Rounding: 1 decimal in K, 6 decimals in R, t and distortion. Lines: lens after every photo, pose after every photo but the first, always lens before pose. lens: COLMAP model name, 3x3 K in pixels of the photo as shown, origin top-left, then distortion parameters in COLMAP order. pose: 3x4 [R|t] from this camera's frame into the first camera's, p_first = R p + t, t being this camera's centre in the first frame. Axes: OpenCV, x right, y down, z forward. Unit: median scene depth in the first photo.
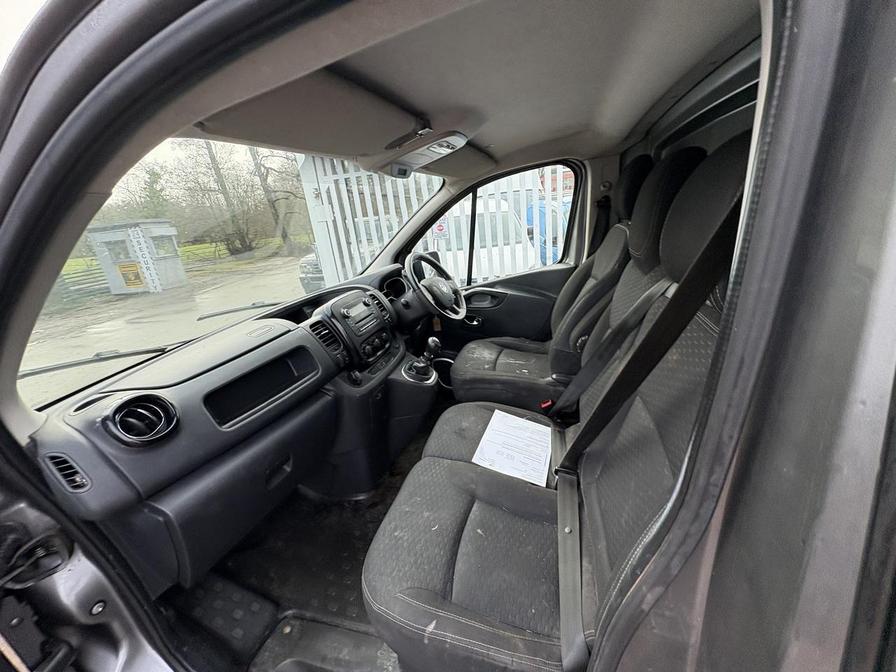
lens RADIAL K [[356.2, 0, 448.0], [0, 356.2, 336.0], [0, 0, 1]] dist [0.006108, -0.000465]
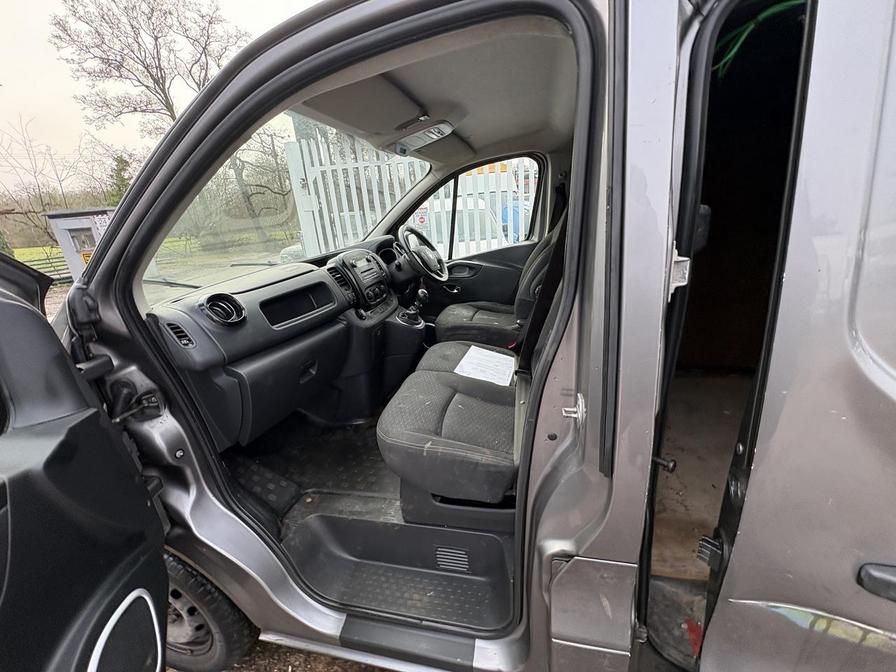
lens RADIAL K [[356.2, 0, 448.0], [0, 356.2, 336.0], [0, 0, 1]] dist [0.006108, -0.000465]
pose [[0.997692, 0.013688, 0.066509, -0.033293], [-0.013181, 0.999881, -0.008051, 0.174082], [-0.066611, 0.007156, 0.997753, -0.236116]]
